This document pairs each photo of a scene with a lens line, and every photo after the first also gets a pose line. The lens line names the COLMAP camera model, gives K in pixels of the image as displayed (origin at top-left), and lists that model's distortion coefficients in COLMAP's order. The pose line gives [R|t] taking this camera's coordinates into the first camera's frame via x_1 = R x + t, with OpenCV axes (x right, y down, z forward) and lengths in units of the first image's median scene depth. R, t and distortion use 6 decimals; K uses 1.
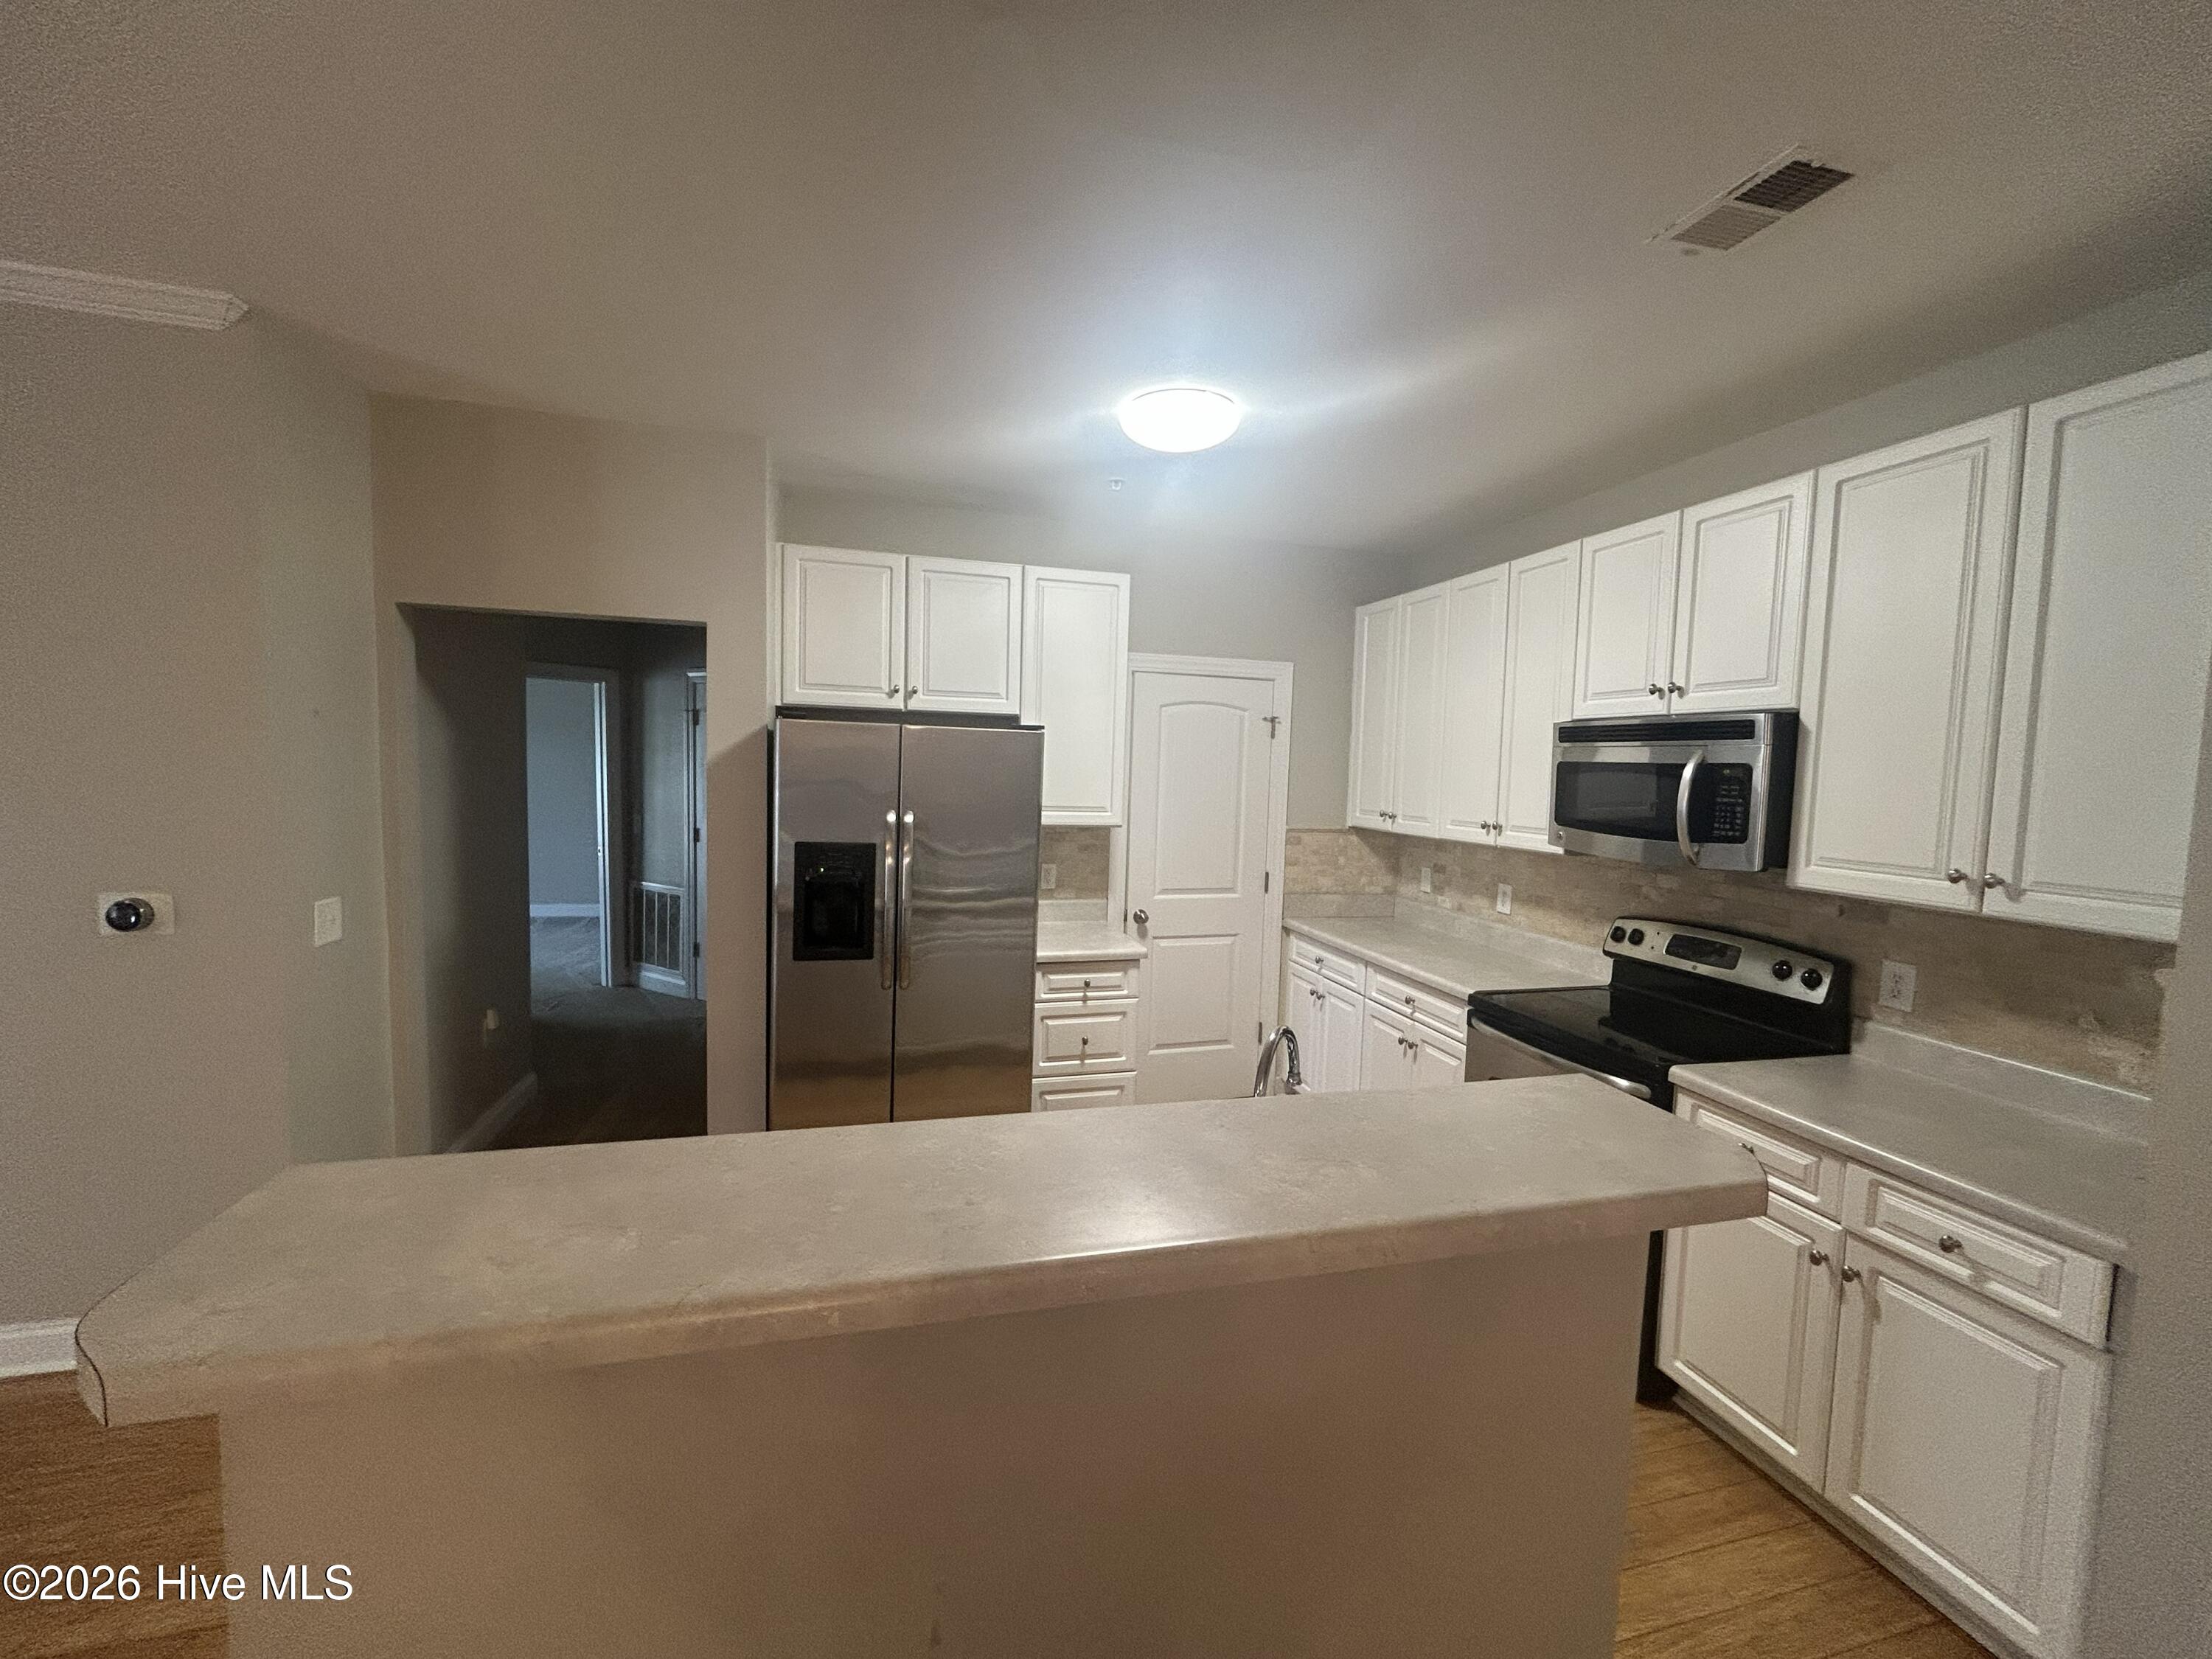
lens RADIAL K [[884.7, 0, 1102.2], [0, 884.7, 828.7], [0, 0, 1]] dist [-0.002681, -0.000684]
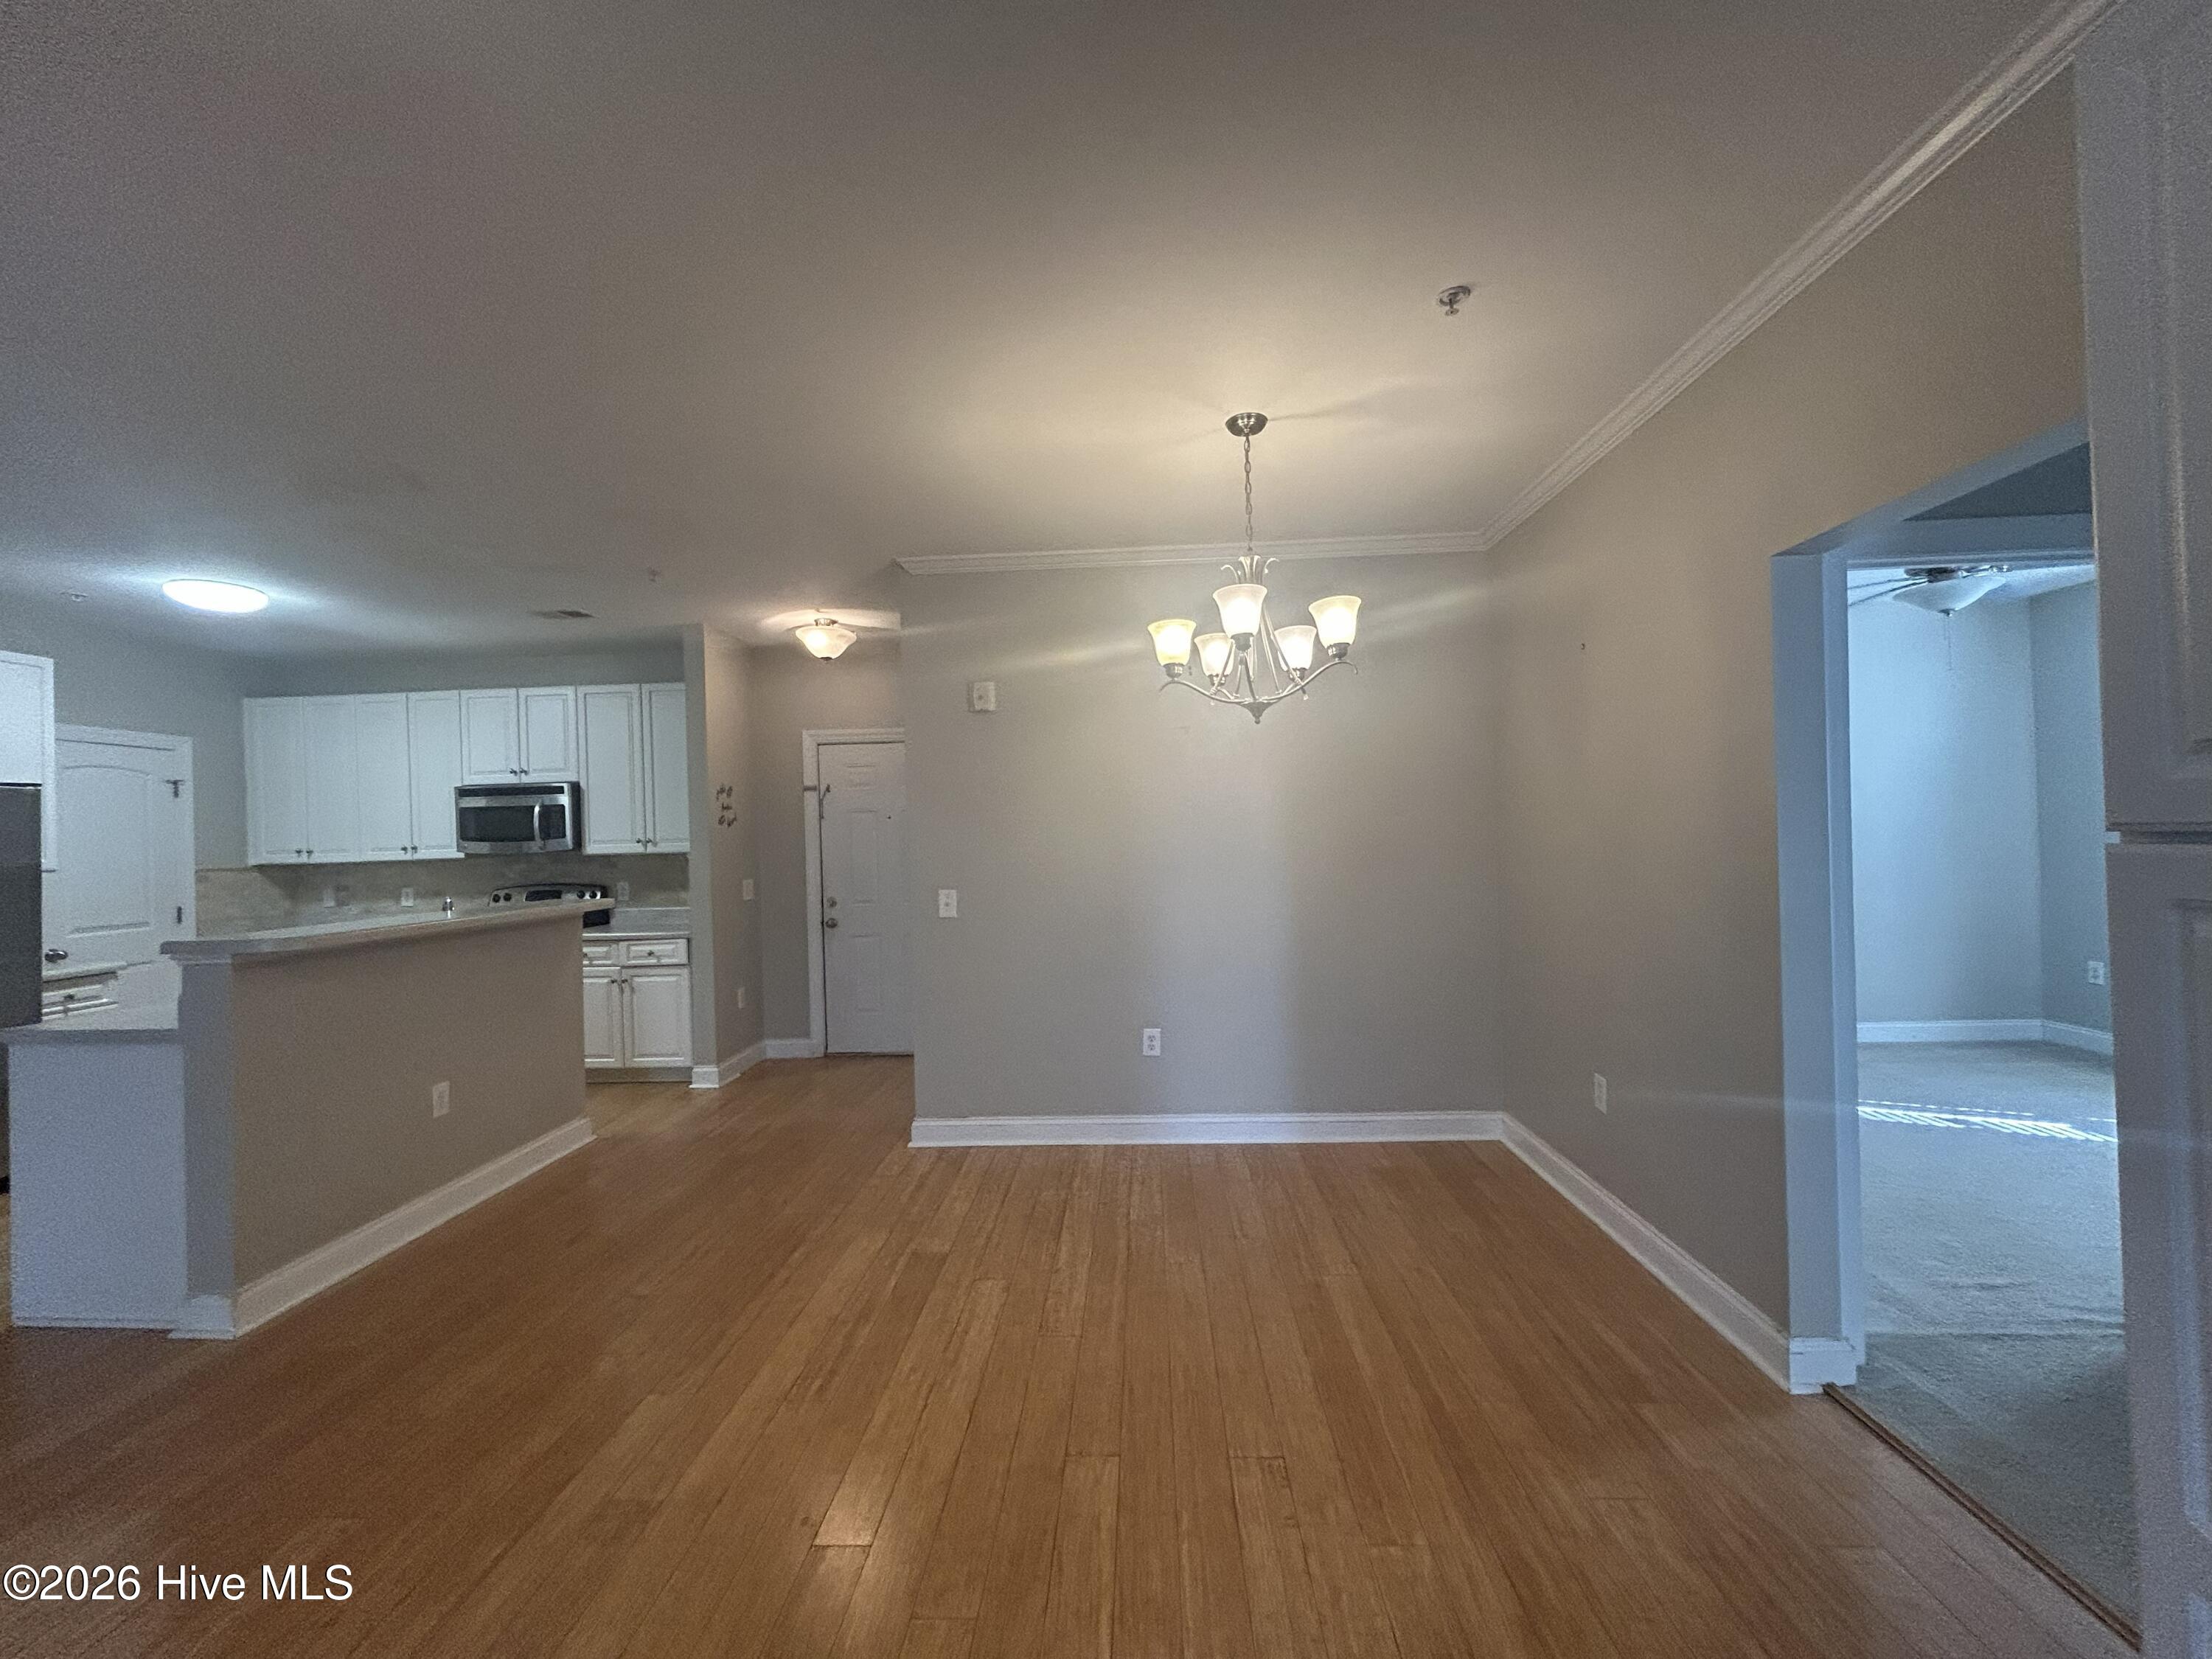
lens RADIAL K [[884.7, 0, 1102.2], [0, 884.7, 828.7], [0, 0, 1]] dist [-0.002681, -0.000684]
pose [[0.295448, -0.032760, 0.954797, -0.814062], [0.105919, 0.994374, 0.001343, 0.103784], [-0.949469, 0.100735, 0.297255, -0.789708]]
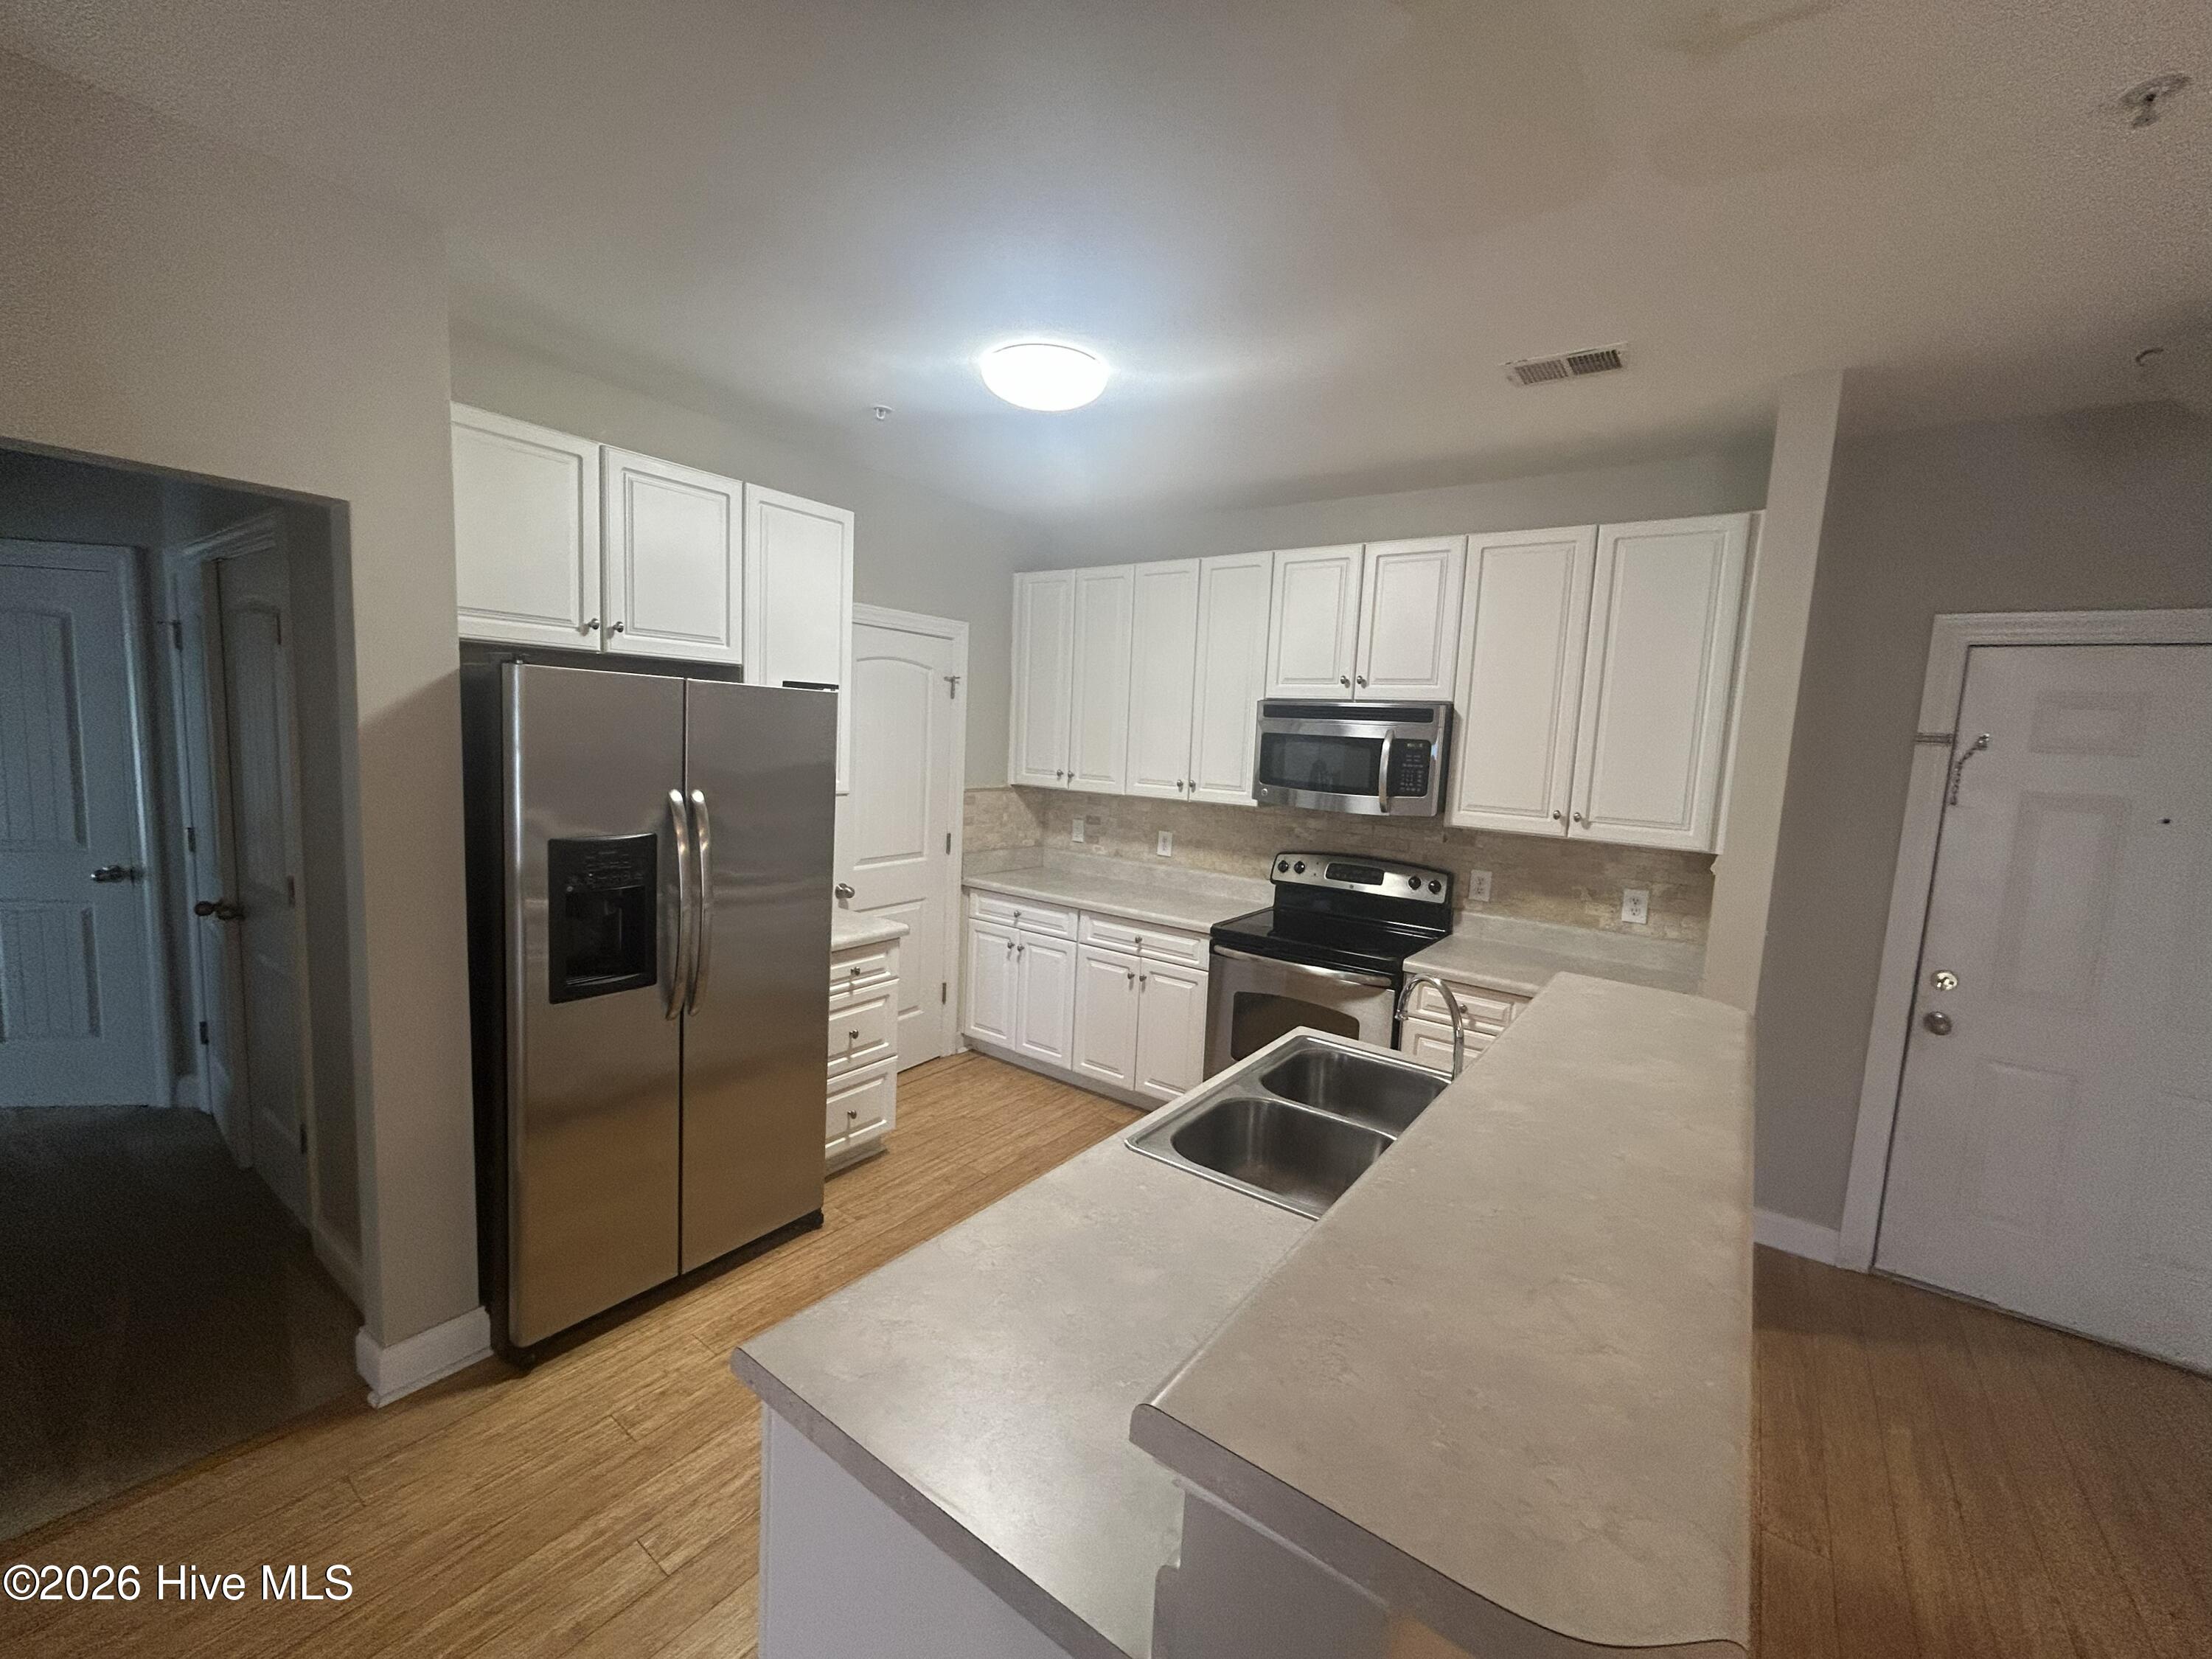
lens RADIAL K [[884.7, 0, 1102.2], [0, 884.7, 828.7], [0, 0, 1]] dist [-0.002681, -0.000684]
pose [[0.780407, -0.061858, 0.622205, -0.411343], [0.021173, 0.997138, 0.072577, -0.033748], [-0.624914, -0.043466, 0.779483, 0.158150]]
